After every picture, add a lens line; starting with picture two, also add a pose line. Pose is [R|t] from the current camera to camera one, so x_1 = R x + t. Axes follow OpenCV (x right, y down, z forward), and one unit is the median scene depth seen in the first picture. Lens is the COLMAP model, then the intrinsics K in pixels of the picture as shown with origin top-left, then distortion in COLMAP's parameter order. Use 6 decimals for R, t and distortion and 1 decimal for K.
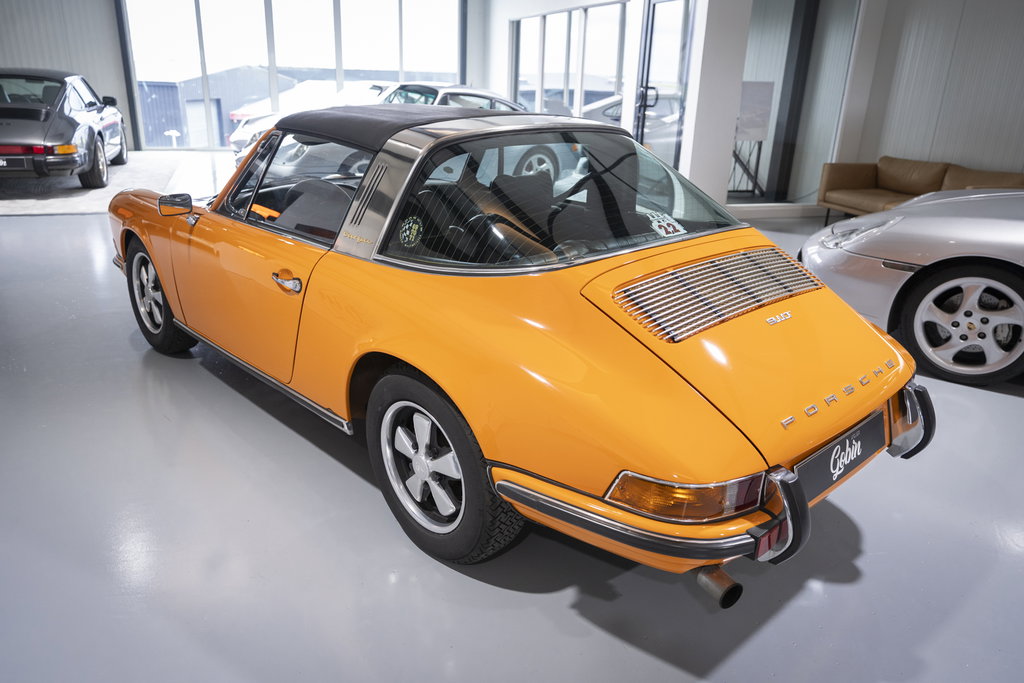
lens RADIAL K [[749.2, 0, 512.0], [0, 749.2, 341.5], [0, 0, 1]] dist [-0.000780, 0.003056]
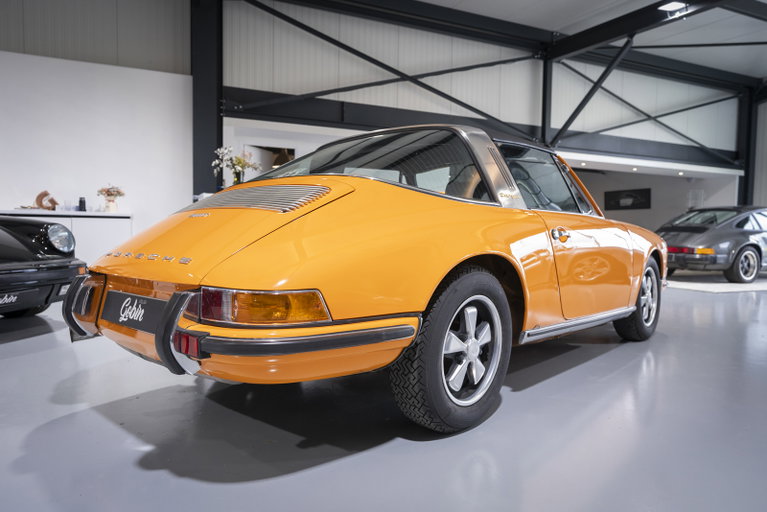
lens RADIAL K [[509.6, 0, 380.8], [0, 509.6, 254.0], [0, 0, 1]] dist [0.000242, 0.001098]
pose [[0.083682, 0.014089, -0.996393, 1.137077], [-0.348168, 0.937296, -0.015988, -0.057128], [0.933690, 0.348250, 0.083340, 1.104469]]
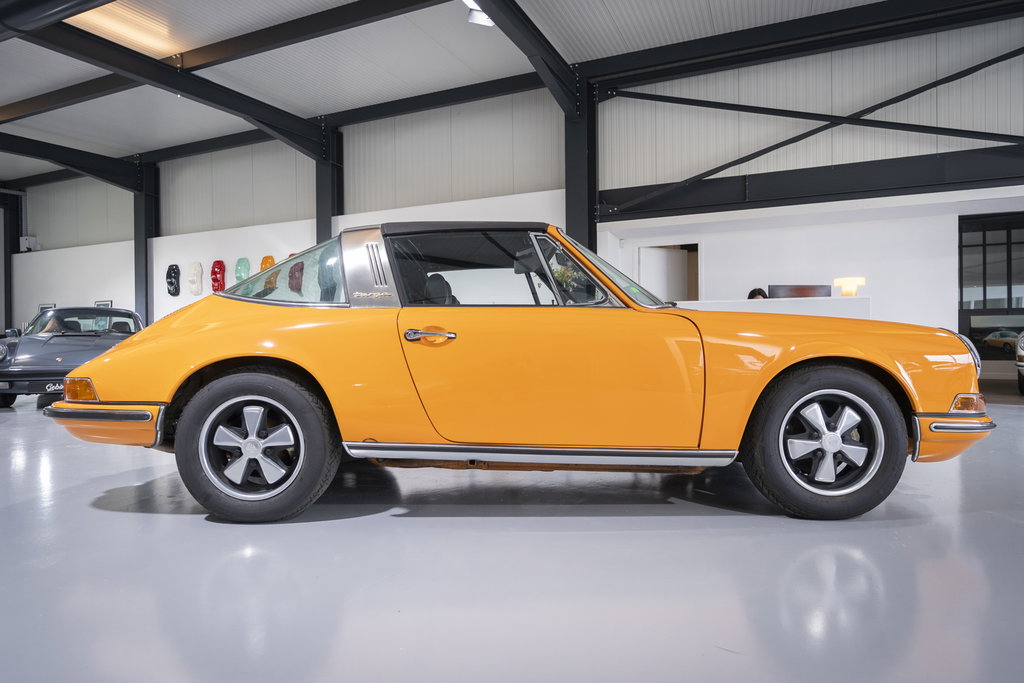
lens RADIAL K [[590.7, 0, 511.6], [0, 590.7, 344.6], [0, 0, 1]] dist [0.000764, 0.000526]
pose [[-0.669919, -0.026602, -0.741957, 0.795960], [-0.262889, 0.943110, 0.203550, -0.451834], [0.694333, 0.331414, -0.638801, 2.223975]]
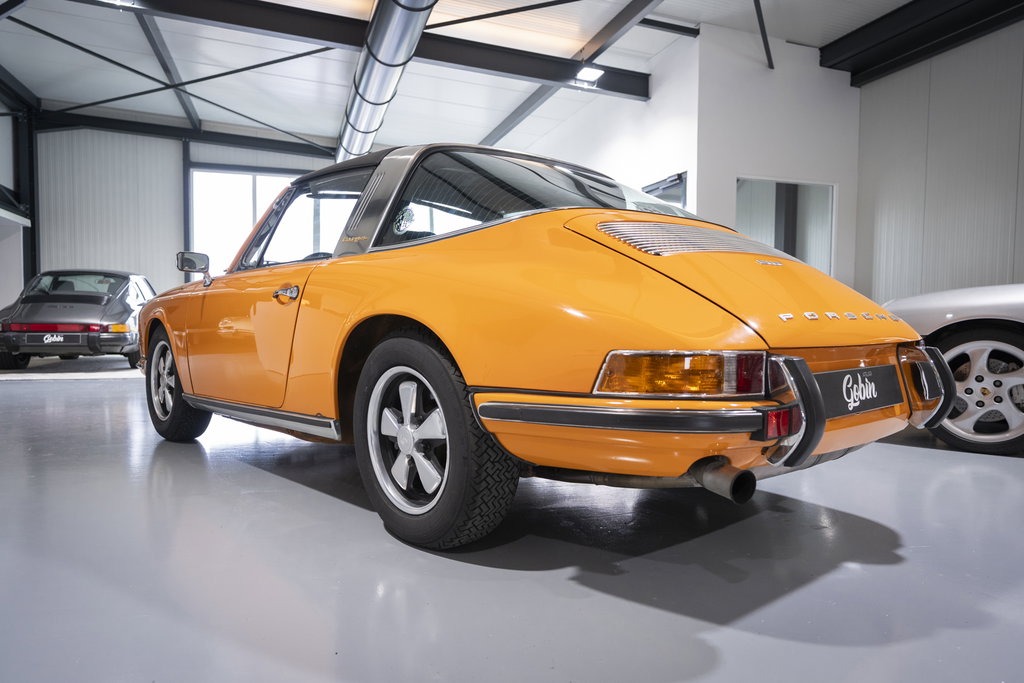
lens RADIAL K [[711.5, 0, 515.9], [0, 711.5, 346.9], [0, 0, 1]] dist [0.002913, 0.001924]
pose [[0.999309, -0.024933, -0.027563, 0.041152], [0.015441, 0.953081, -0.302322, 0.310453], [0.033808, 0.301687, 0.952807, 0.115127]]
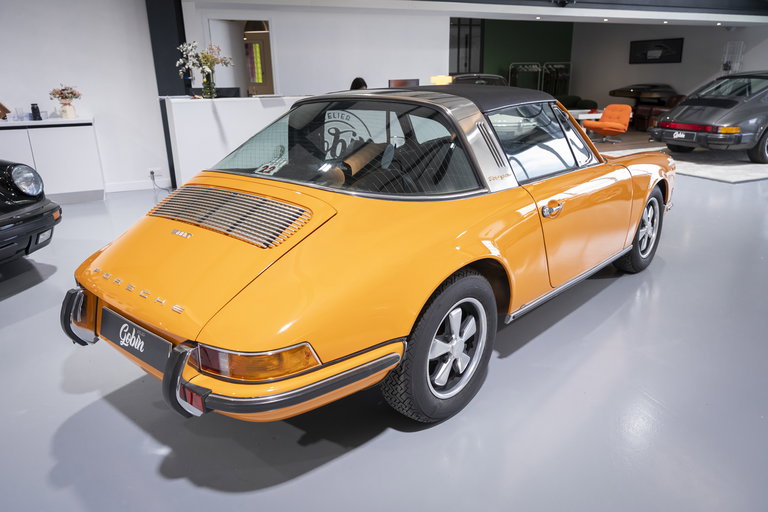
lens RADIAL K [[561.9, 0, 384.0], [0, 561.9, 256.0], [0, 0, 1]] dist [-0.000780, 0.003056]
pose [[0.097360, 0.272784, -0.957136, 1.193596], [-0.313718, 0.921089, 0.230599, -0.296059], [0.944511, 0.277820, 0.175255, 1.037459]]
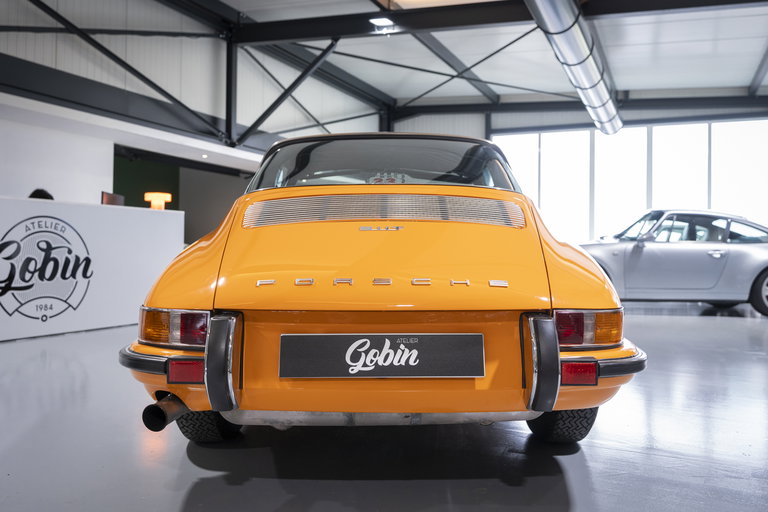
lens RADIAL K [[648.7, 0, 385.9], [0, 648.7, 234.1], [0, 0, 1]] dist [0.006792, 0.004527]
pose [[0.731286, -0.043618, -0.680675, 0.866301], [-0.214586, 0.932565, -0.290301, 0.210783], [0.647436, 0.358356, 0.672612, 0.350523]]
